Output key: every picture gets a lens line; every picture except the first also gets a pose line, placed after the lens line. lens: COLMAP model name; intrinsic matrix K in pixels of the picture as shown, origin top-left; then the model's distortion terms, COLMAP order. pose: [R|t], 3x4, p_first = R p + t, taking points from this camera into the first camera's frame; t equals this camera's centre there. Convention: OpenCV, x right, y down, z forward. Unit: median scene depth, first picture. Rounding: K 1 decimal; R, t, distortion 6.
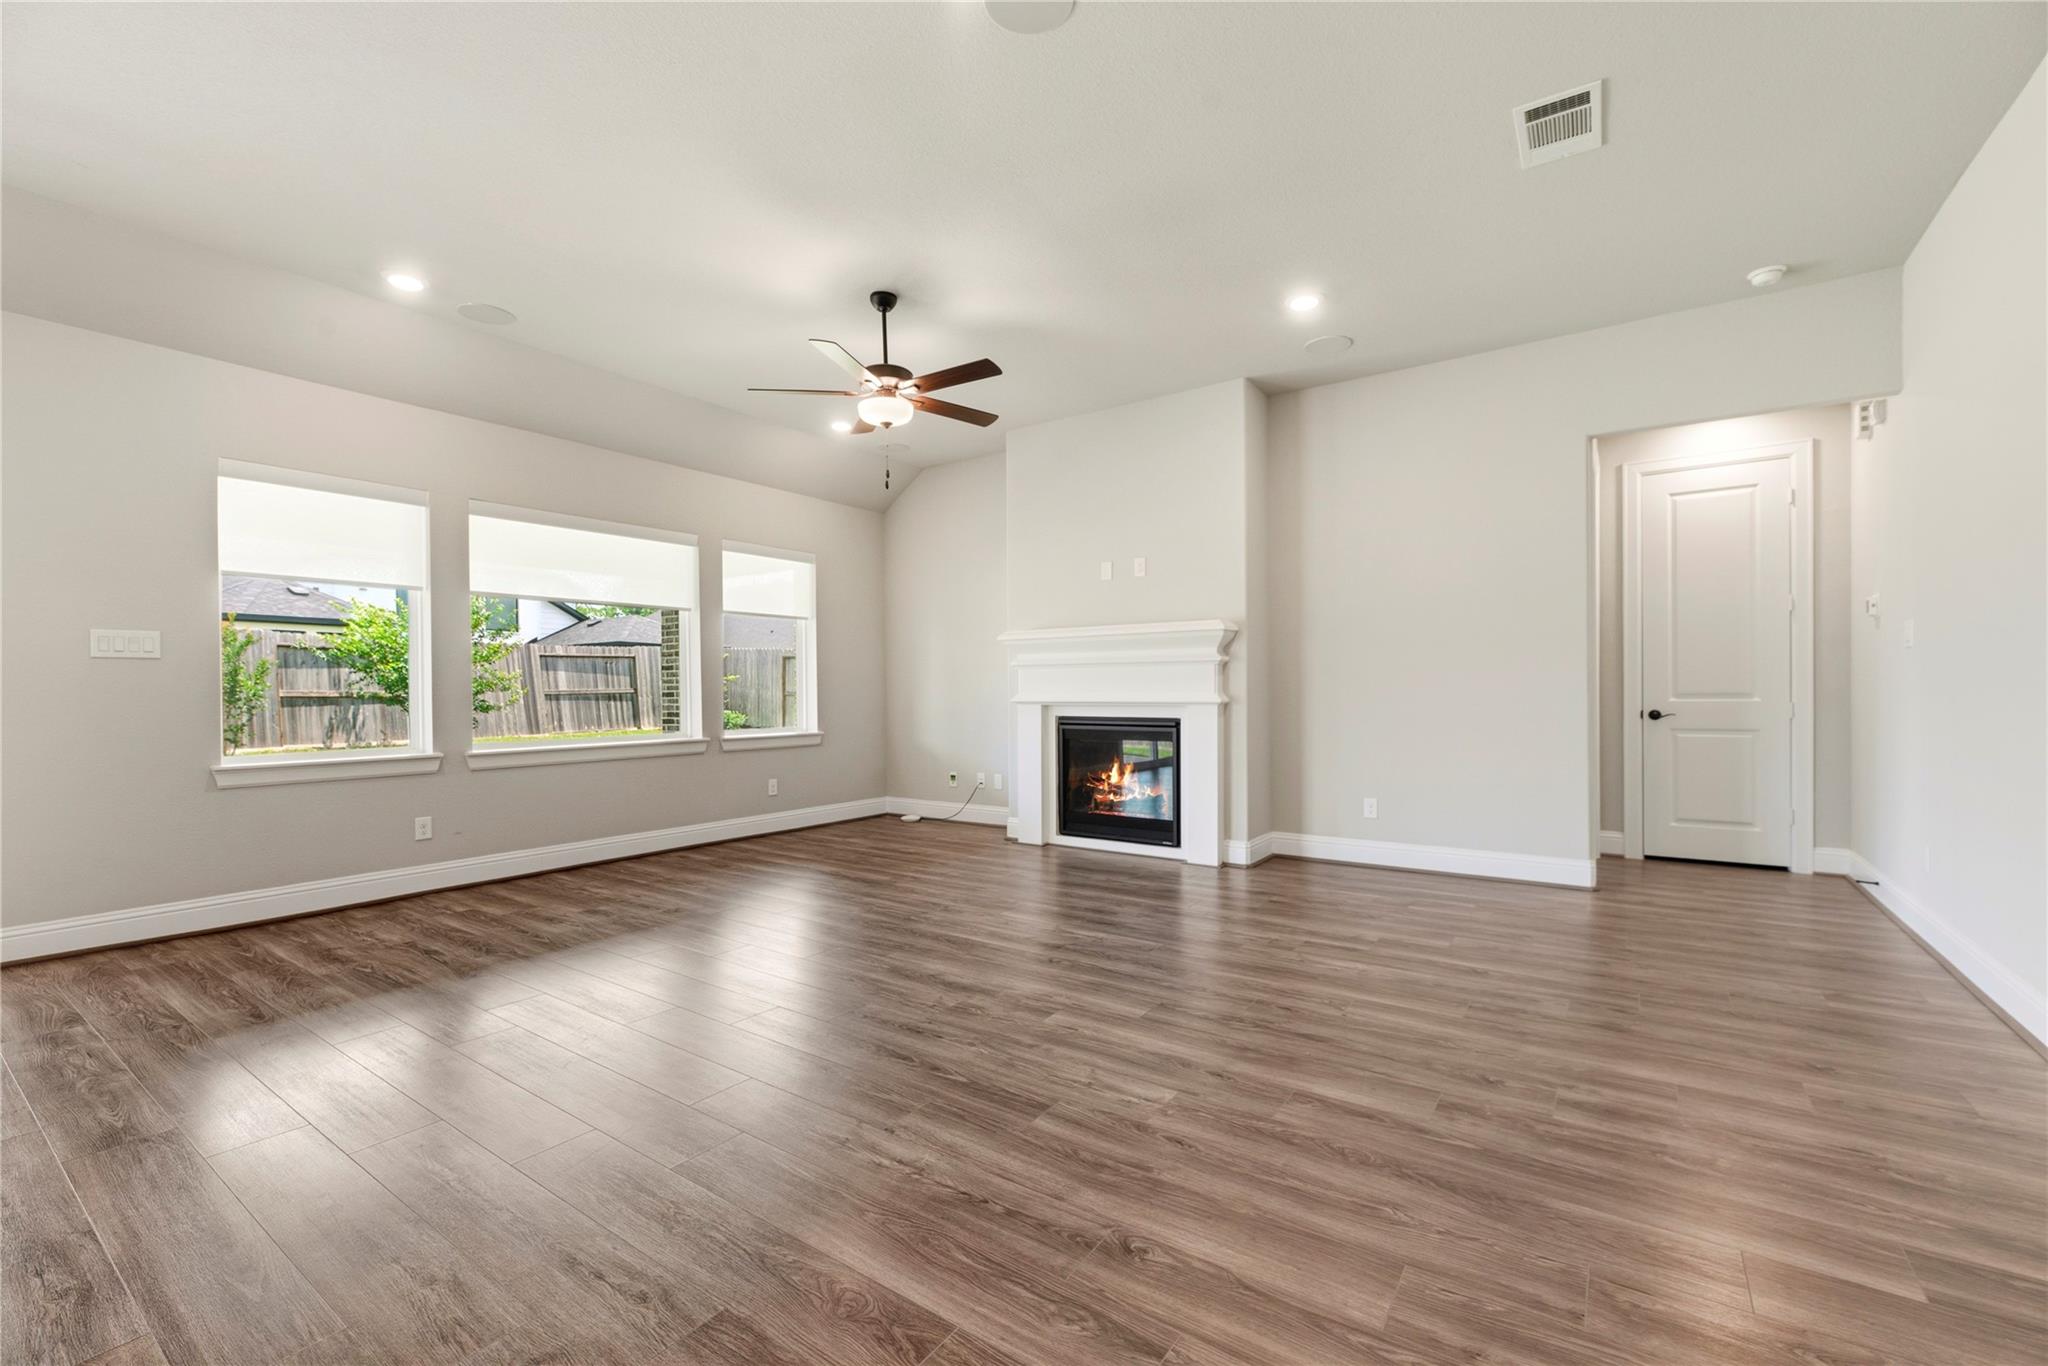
lens RADIAL K [[842.8, 0, 1026.7], [0, 842.8, 699.4], [0, 0, 1]] dist [-0.002547, -0.000198]
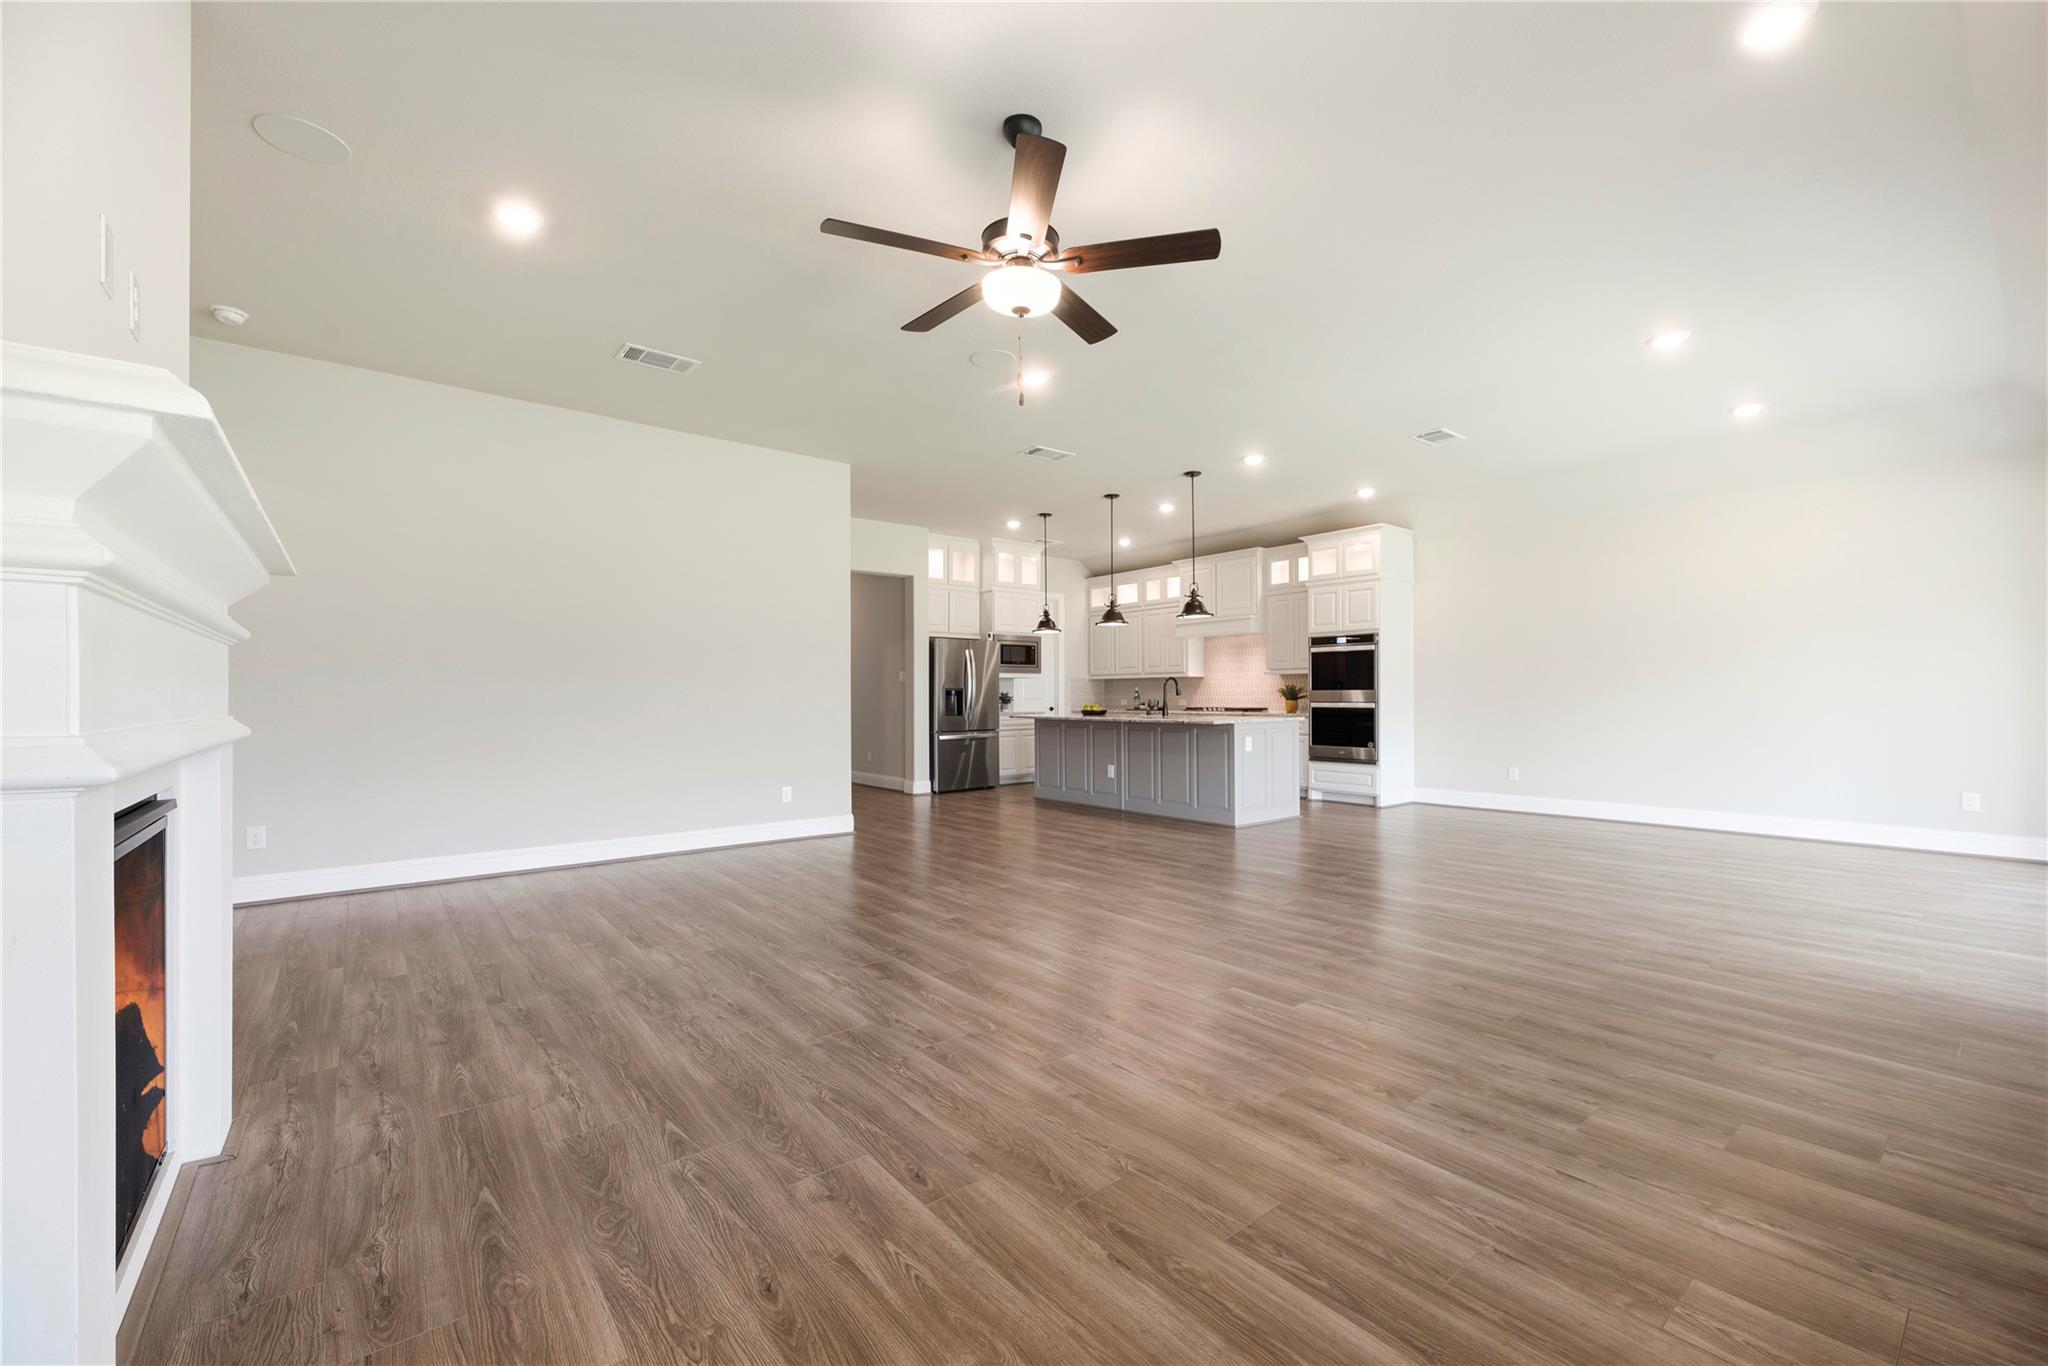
lens RADIAL K [[835.1, 0, 1028.9], [0, 835.1, 689.4], [0, 0, 1]] dist [0.000422, -0.000250]
pose [[-0.962291, 0.013443, 0.271689, -0.355393], [0.014147, 0.999900, 0.000631, -0.018379], [-0.271653, 0.004451, -0.962385, 1.665094]]
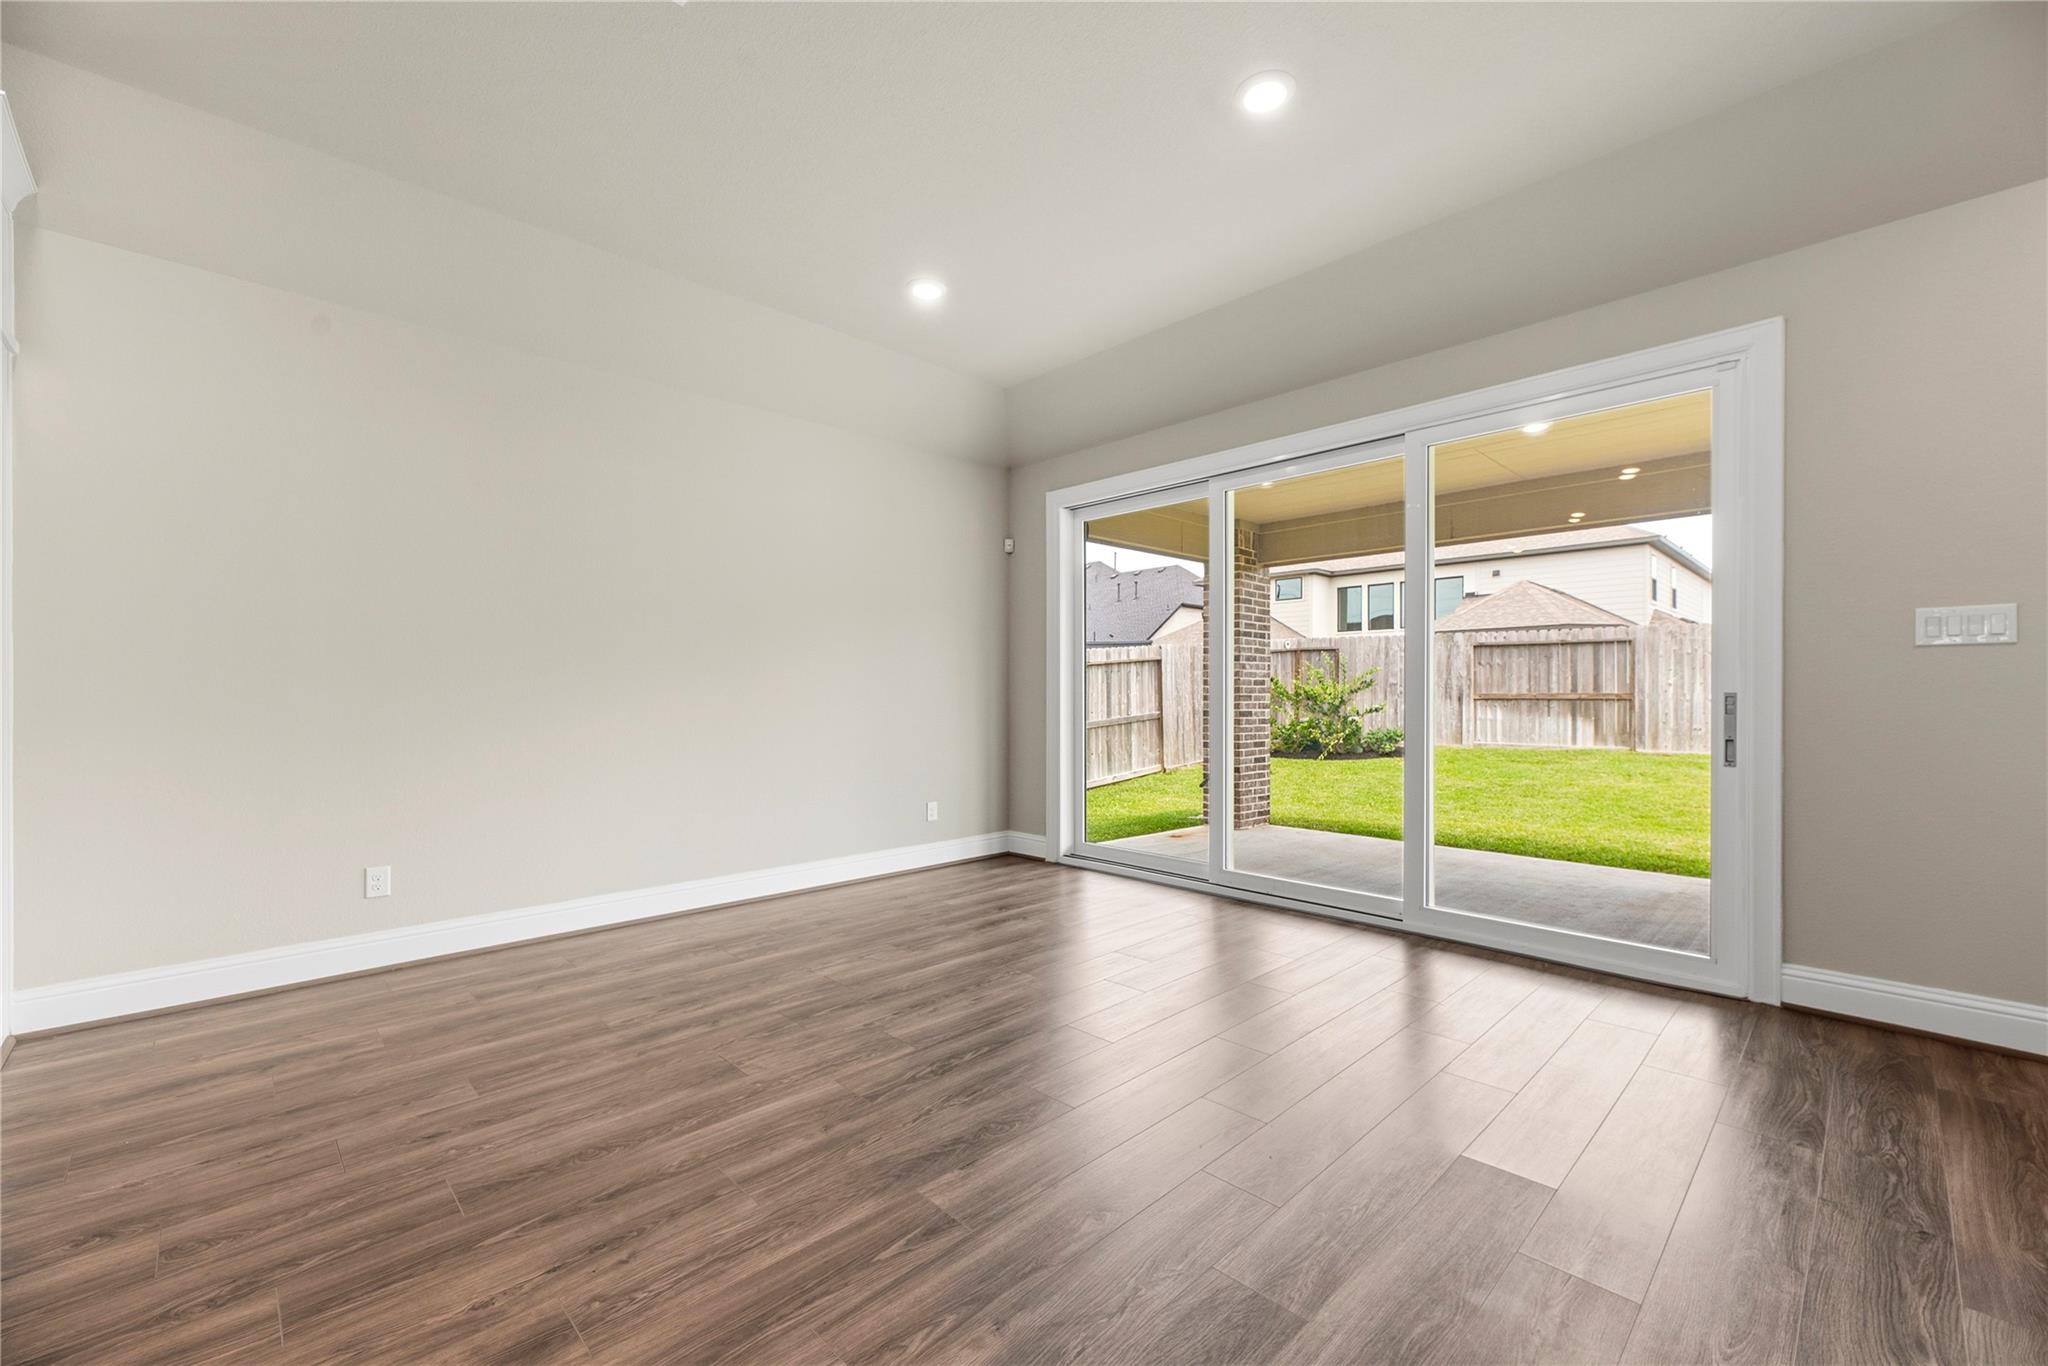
lens RADIAL K [[835.1, 0, 1028.9], [0, 835.1, 689.4], [0, 0, 1]] dist [0.000422, -0.000250]
pose [[-0.190744, 0.000362, -0.981640, -0.193622], [-0.008154, 0.999965, 0.001953, -0.005575], [0.981606, 0.008377, -0.190734, 0.319221]]
